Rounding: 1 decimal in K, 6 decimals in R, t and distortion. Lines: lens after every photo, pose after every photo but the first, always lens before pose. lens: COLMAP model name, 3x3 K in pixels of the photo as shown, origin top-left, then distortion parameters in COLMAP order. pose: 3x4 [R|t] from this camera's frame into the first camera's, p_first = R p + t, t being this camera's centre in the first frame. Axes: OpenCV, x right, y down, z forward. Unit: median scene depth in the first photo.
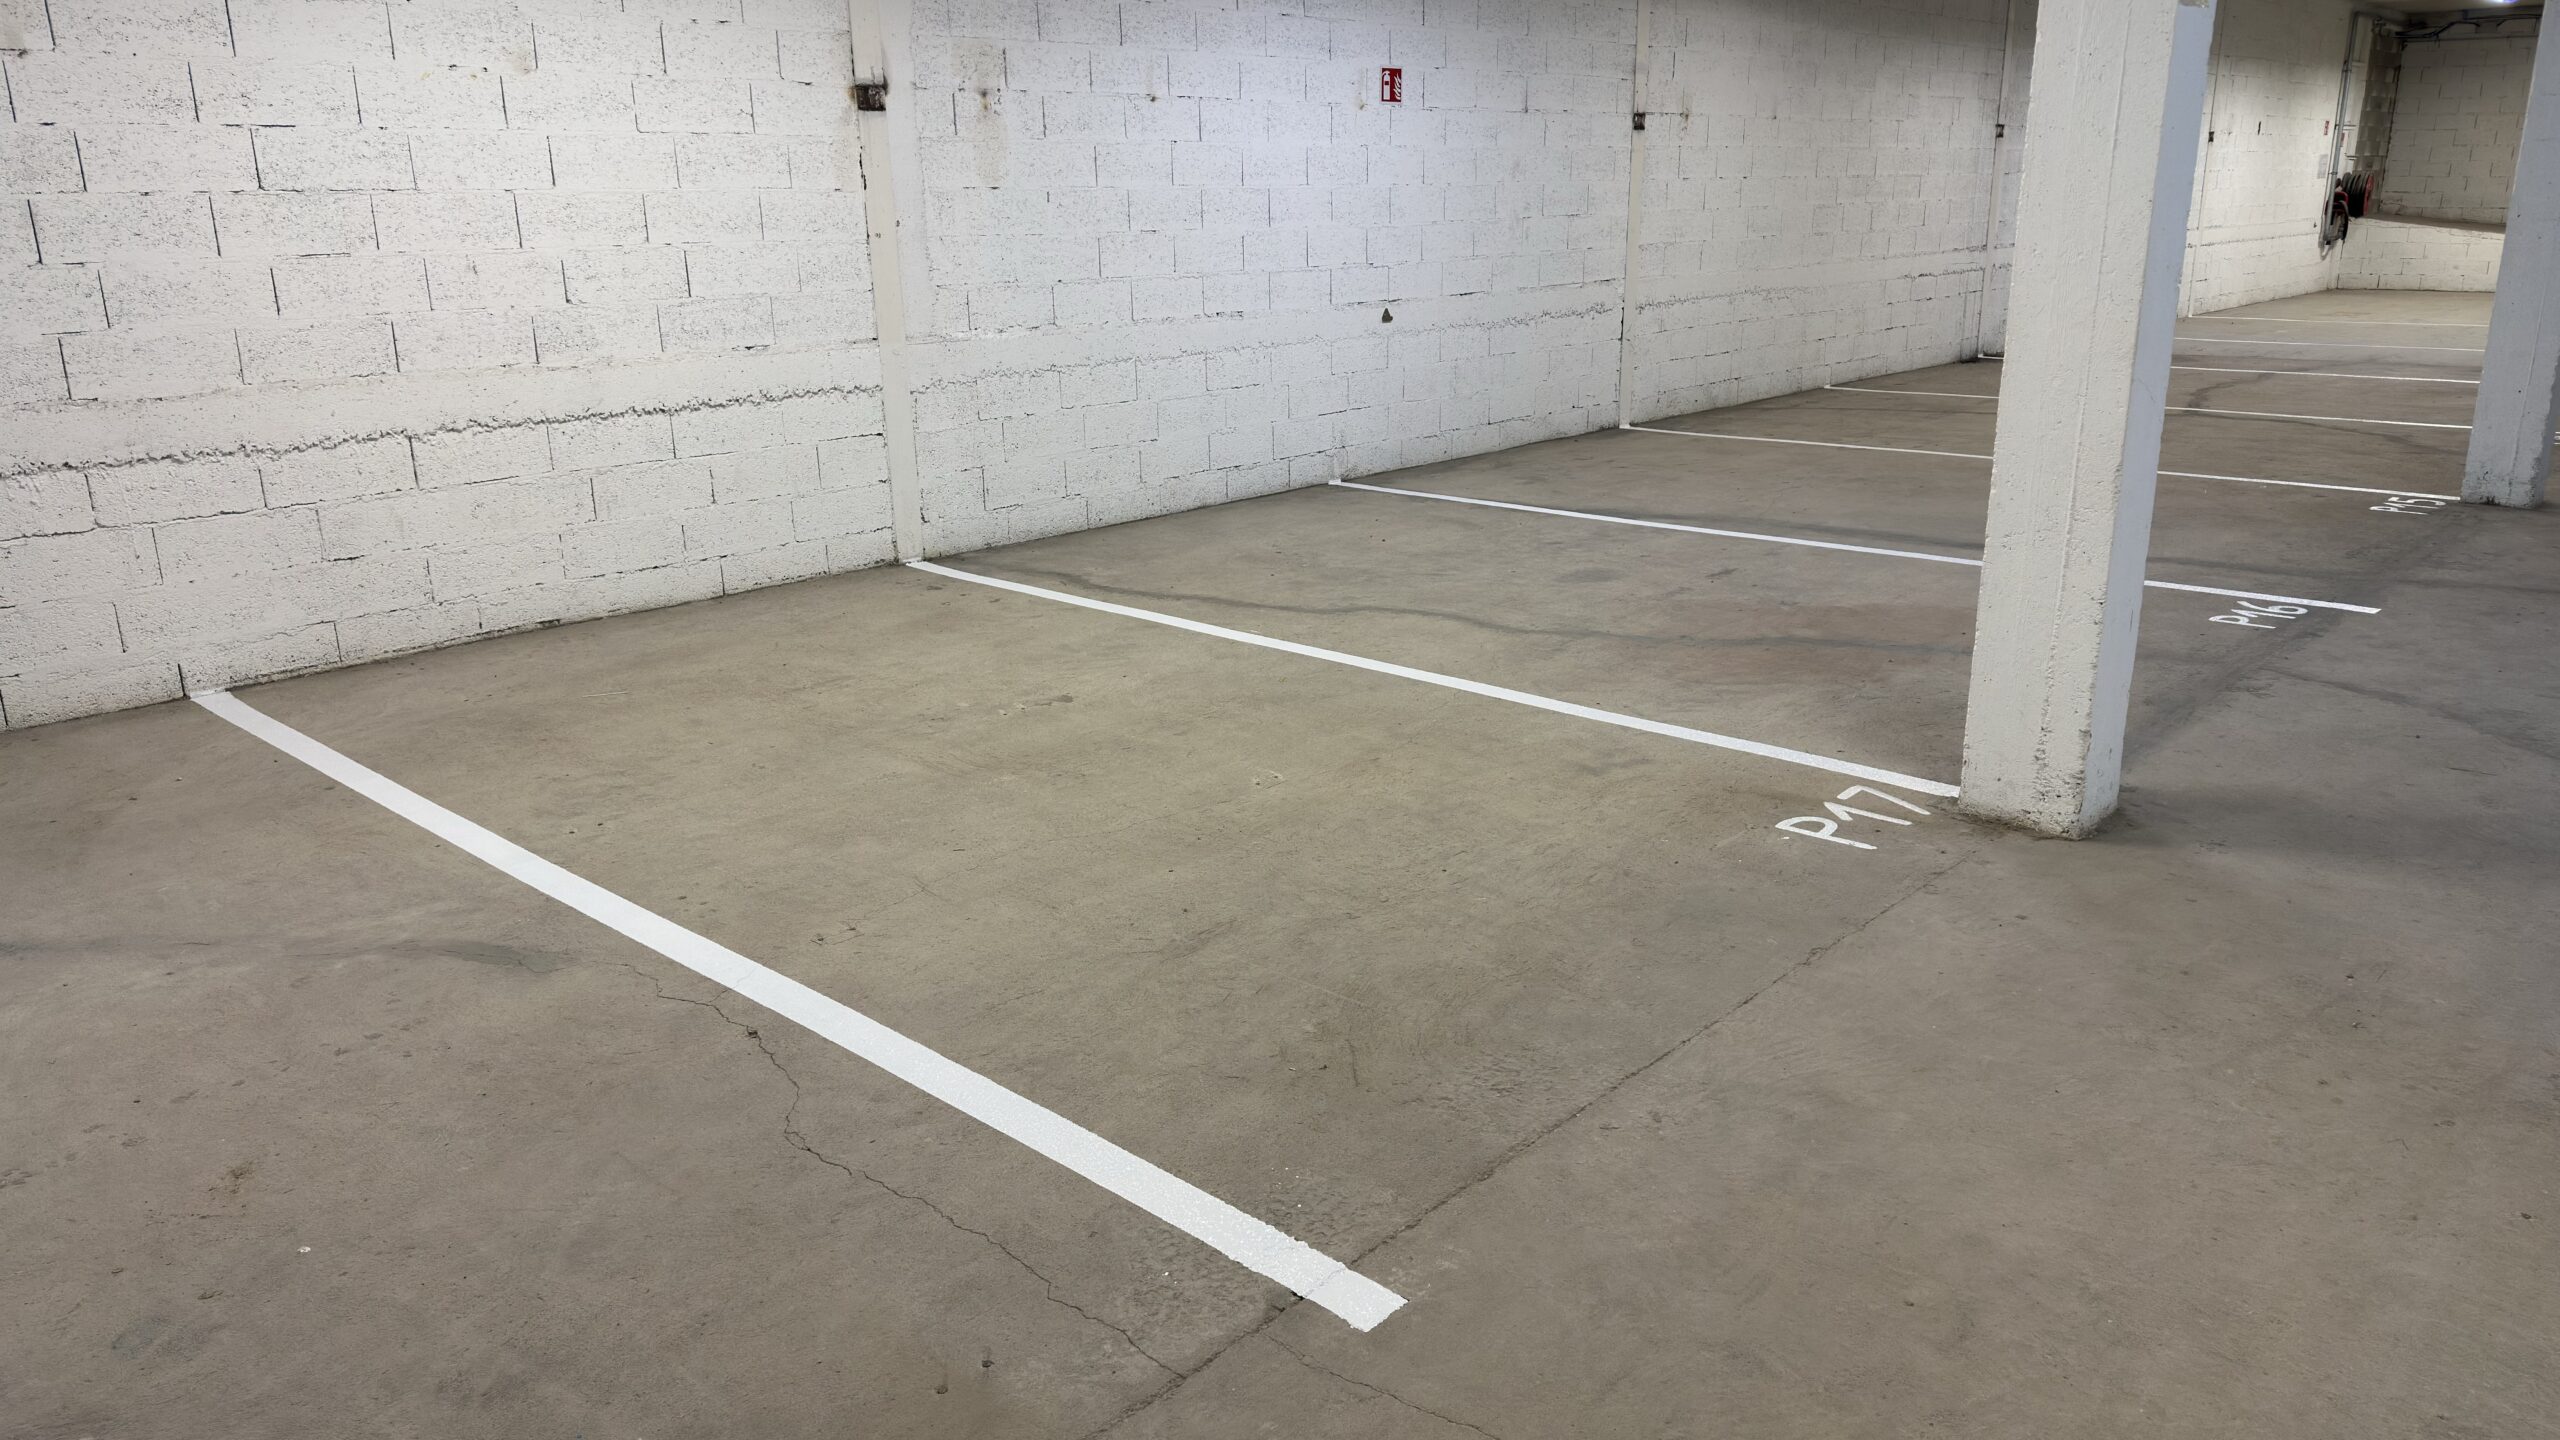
lens RADIAL K [[1787.9, 0, 1289.5], [0, 1787.9, 724.8], [0, 0, 1]] dist [0.120650, -0.167588]
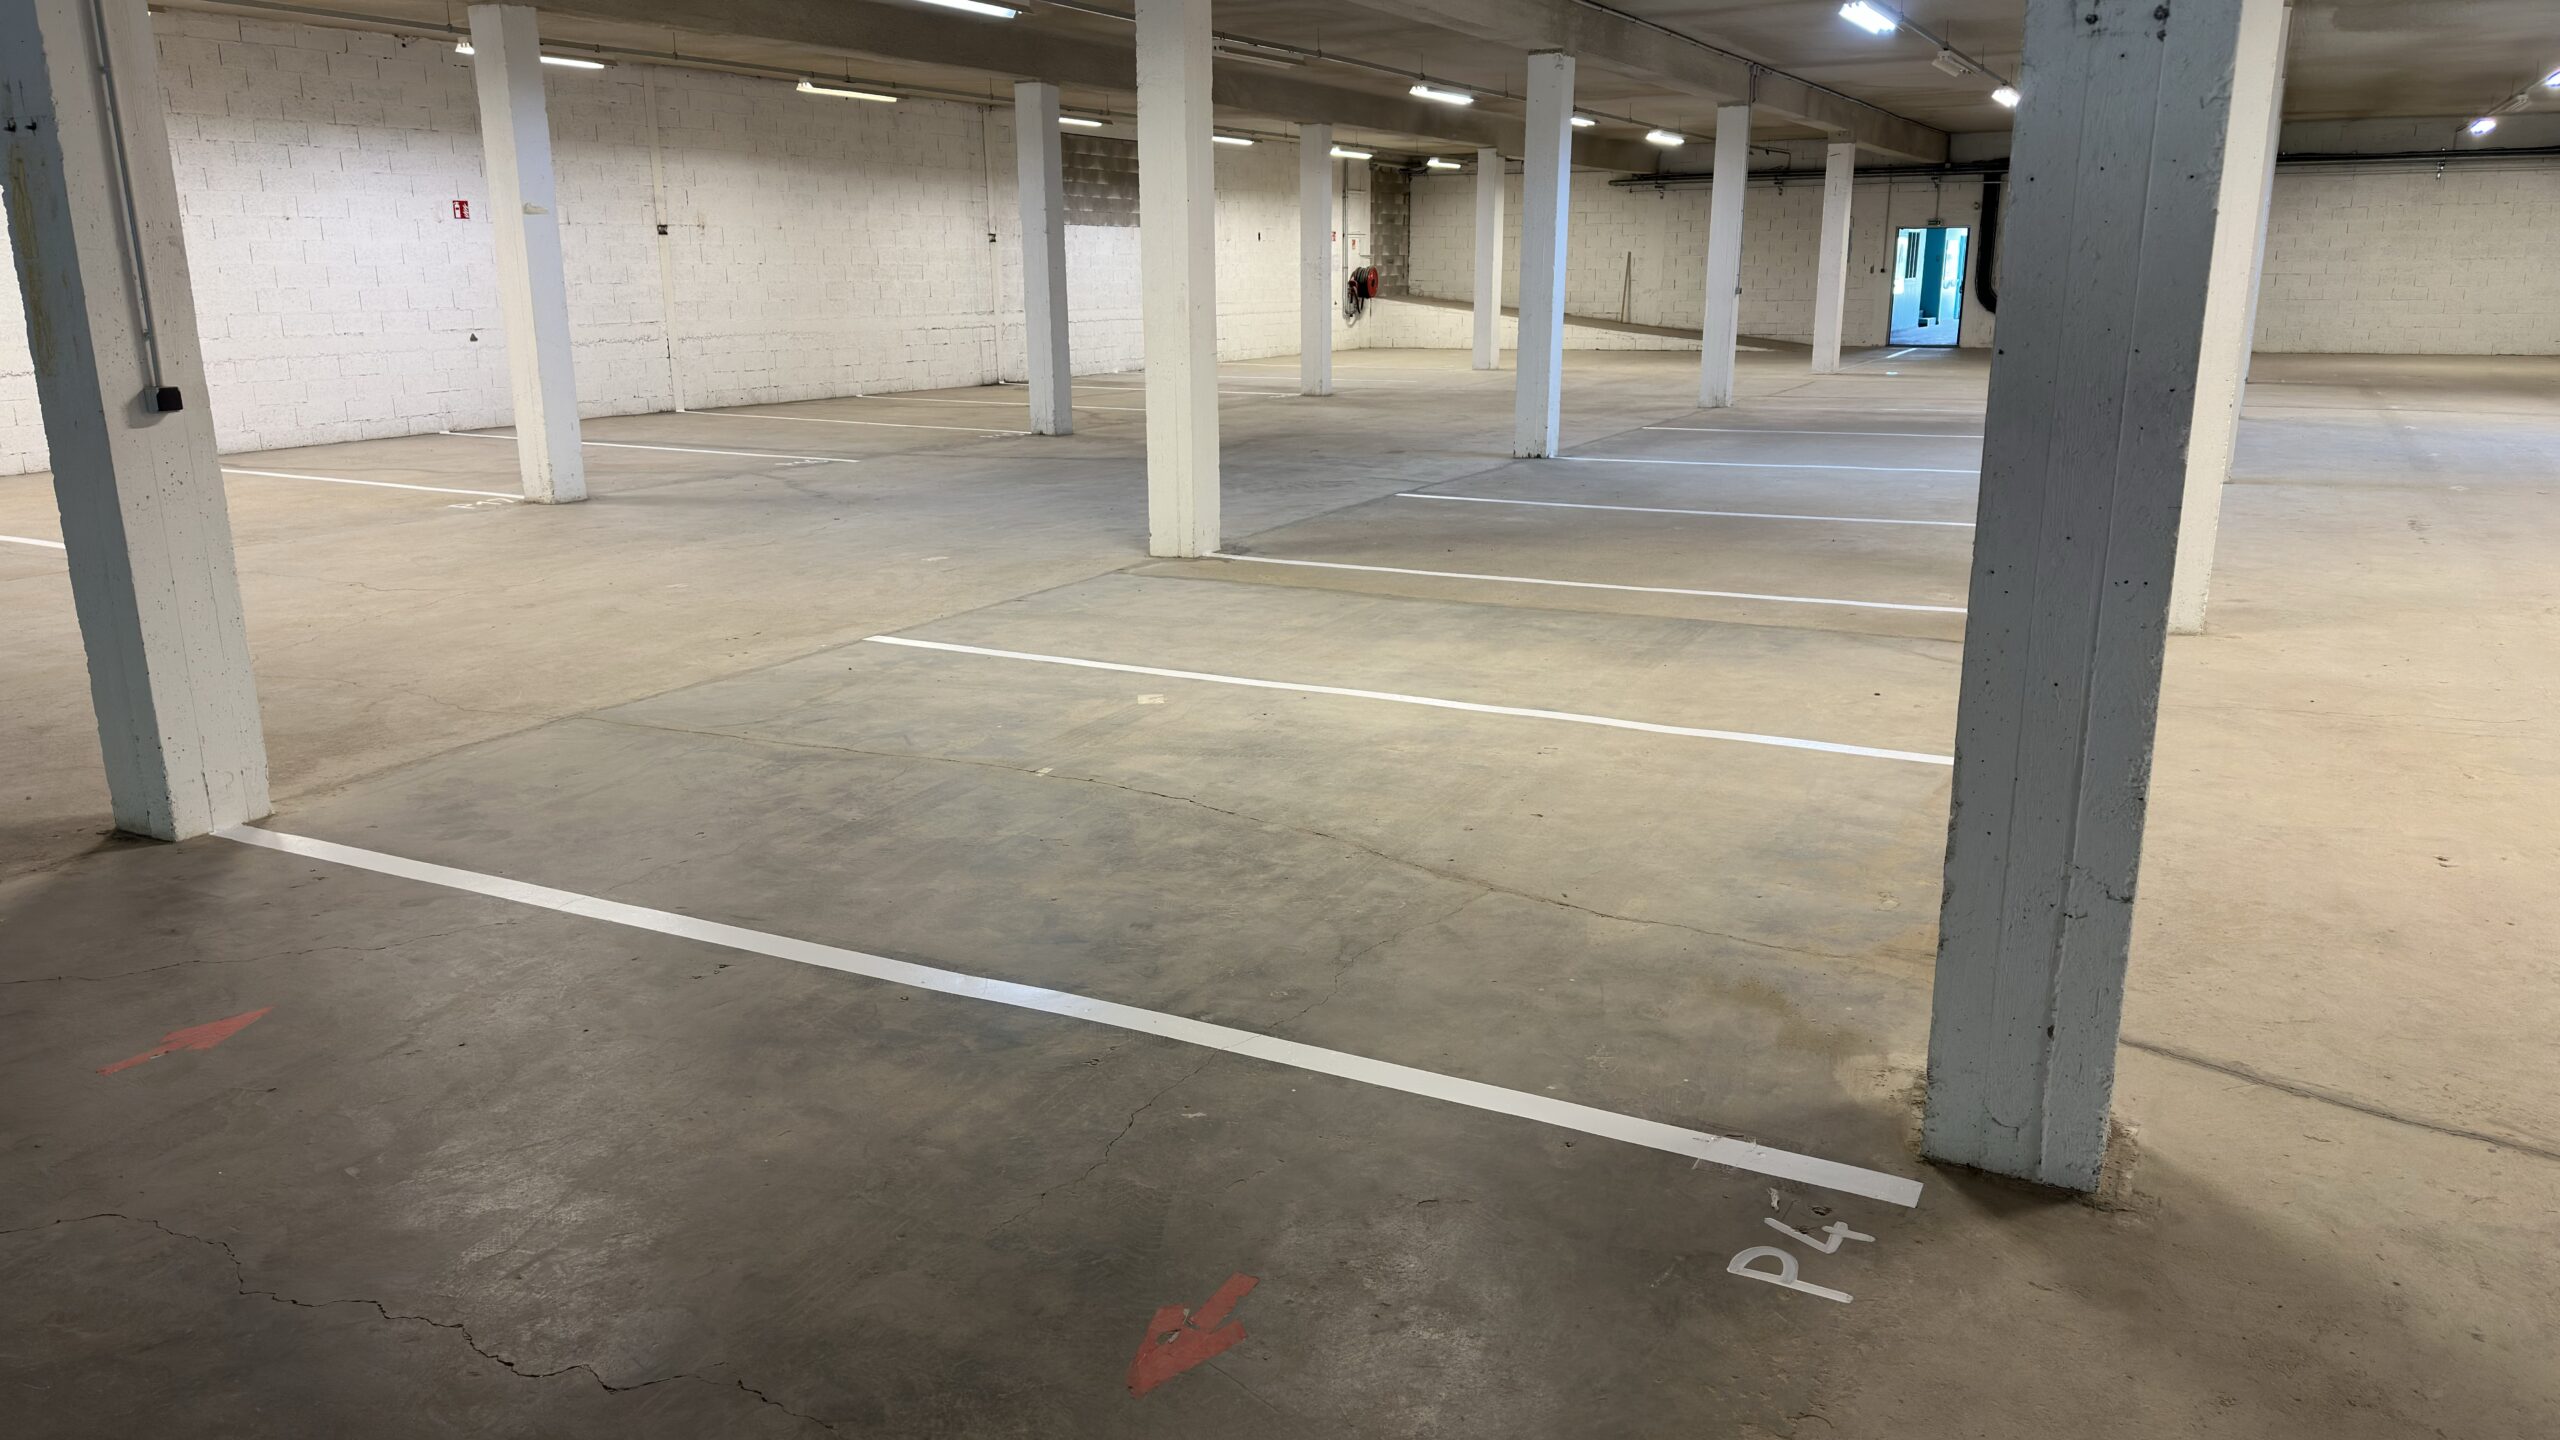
lens RADIAL K [[1785.2, 0, 1302.2], [0, 1785.2, 731.1], [0, 0, 1]] dist [0.155183, -0.260671]
pose [[0.966289, -0.055579, 0.251391, 0.366487], [0.064461, 0.997549, -0.027229, 0.253360], [-0.249262, 0.042516, 0.967503, -0.896674]]
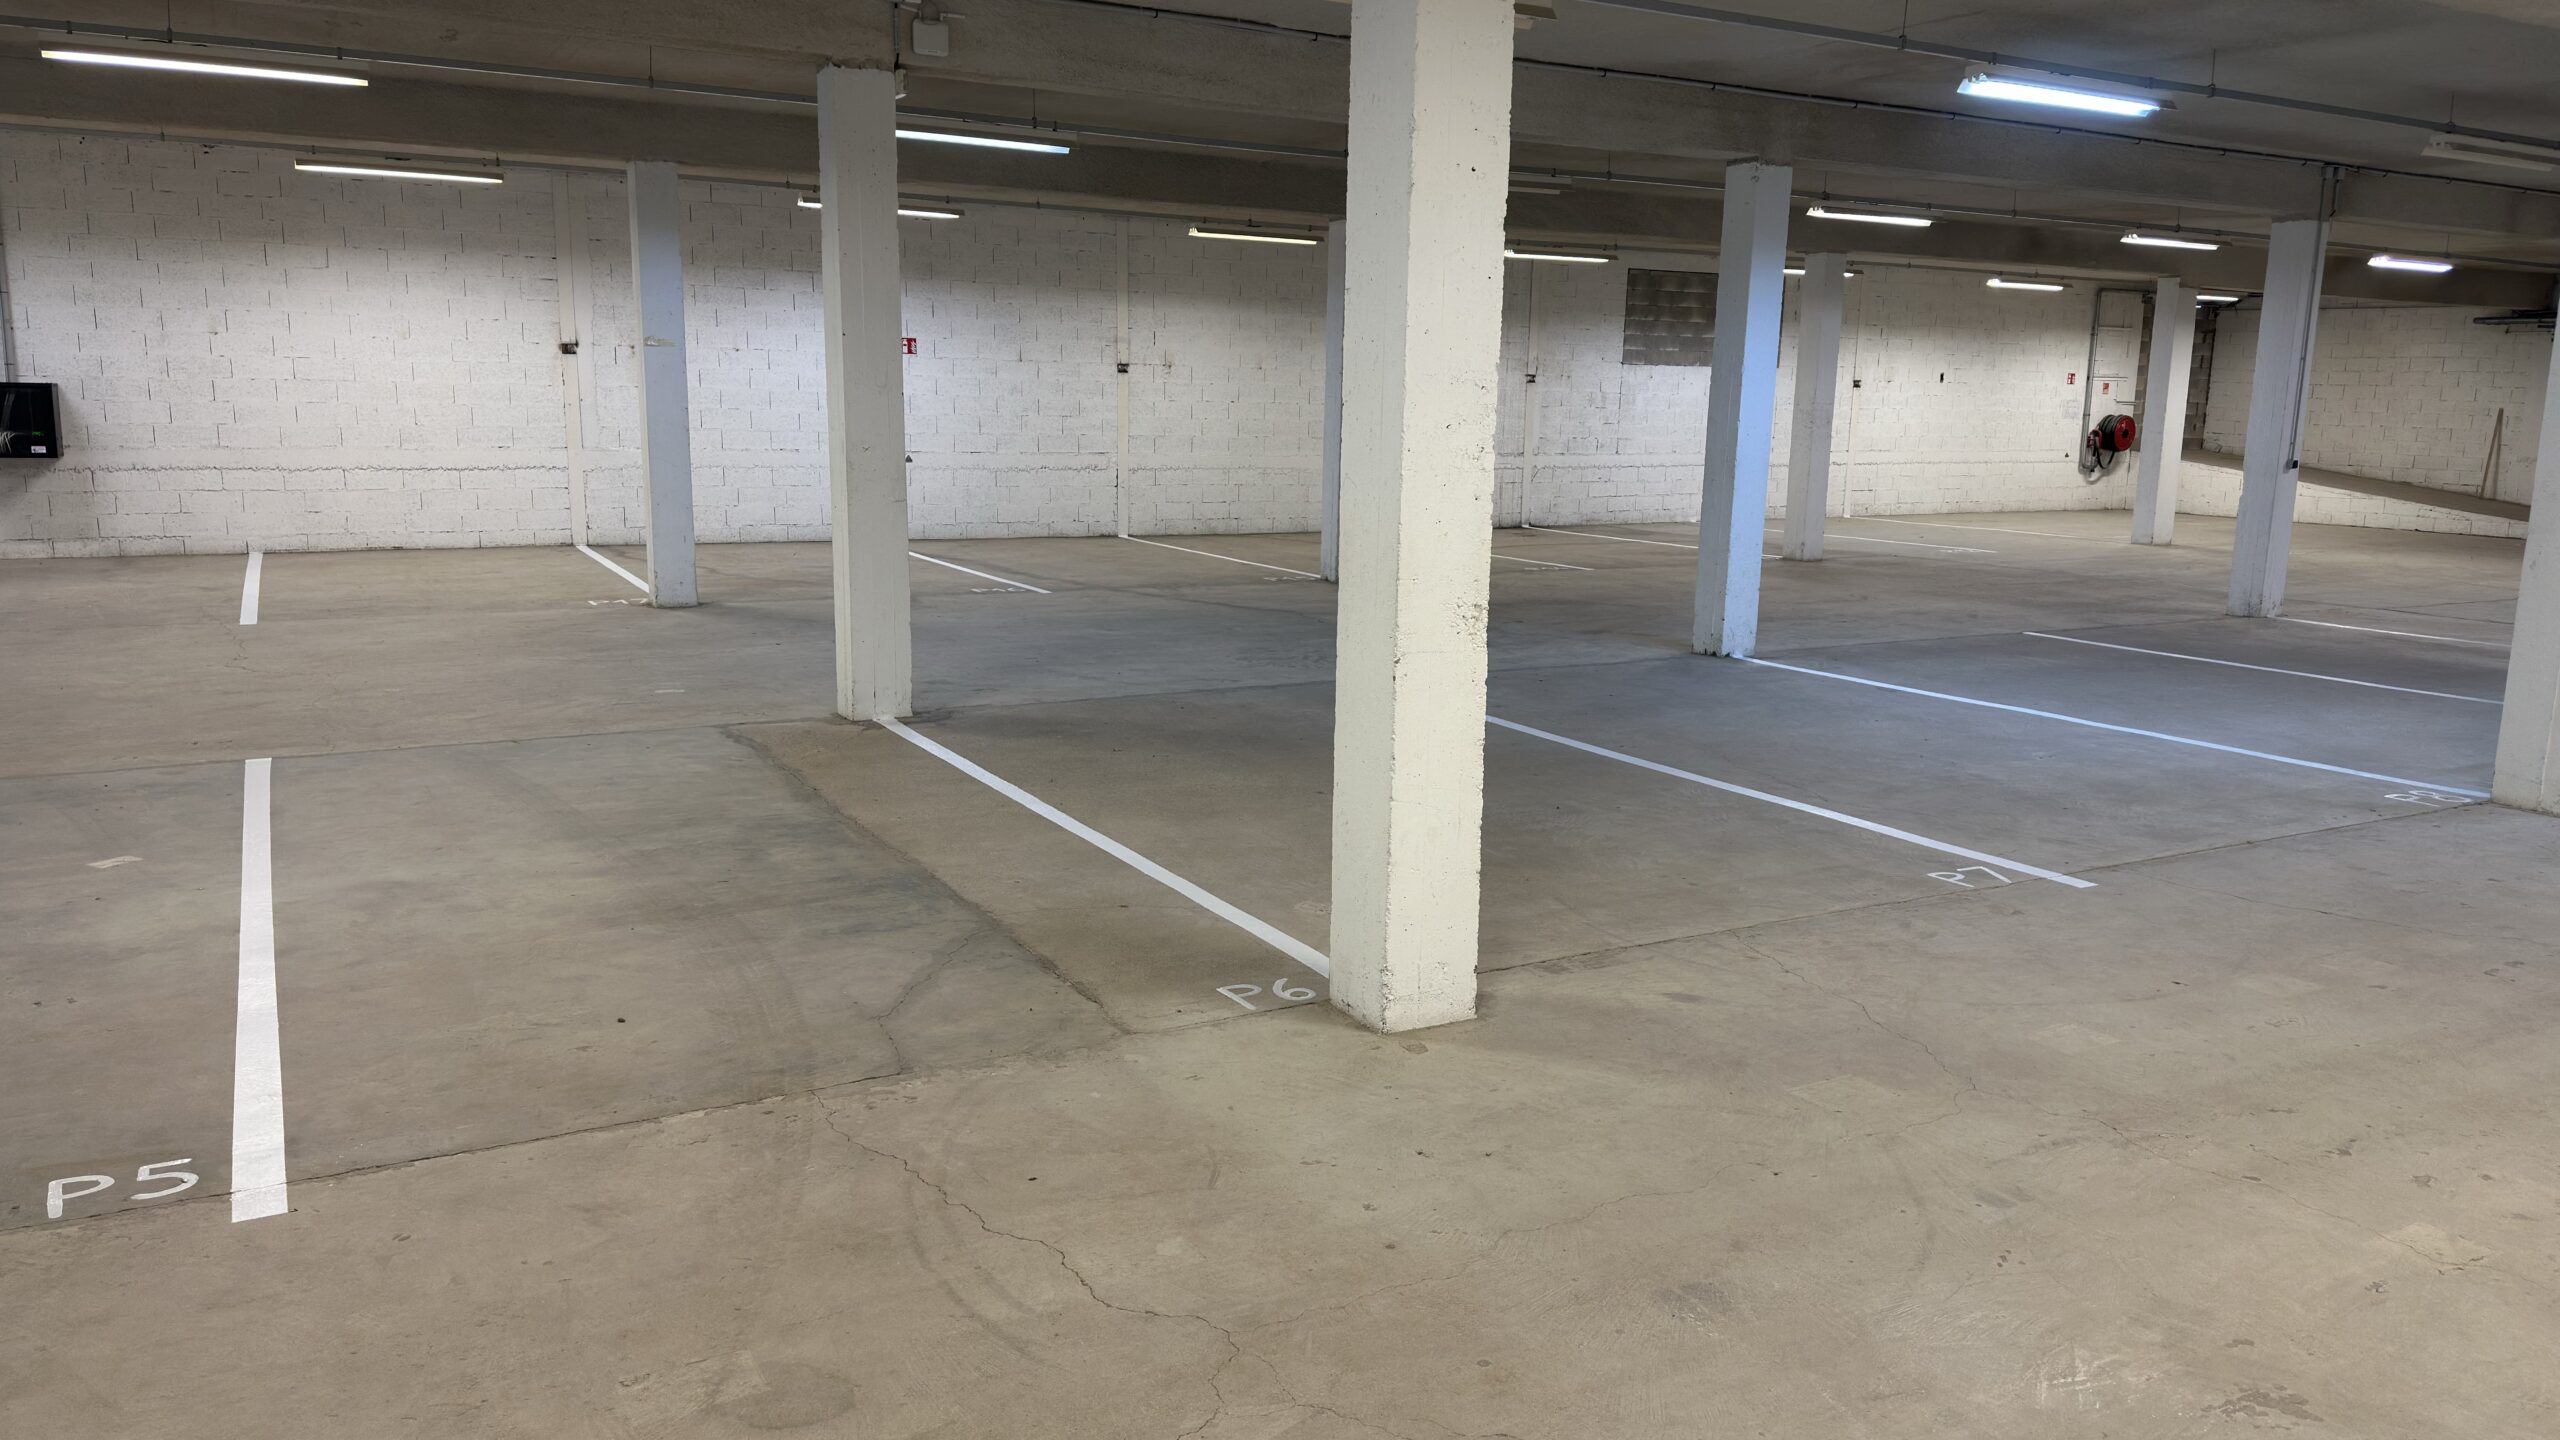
lens RADIAL K [[1785.2, 0, 1302.2], [0, 1785.2, 731.1], [0, 0, 1]] dist [0.155183, -0.260671]
pose [[0.951762, 0.089850, -0.293386, 1.066162], [-0.119052, 0.989395, -0.083211, 0.176414], [0.282798, 0.114125, 0.952366, -0.708696]]
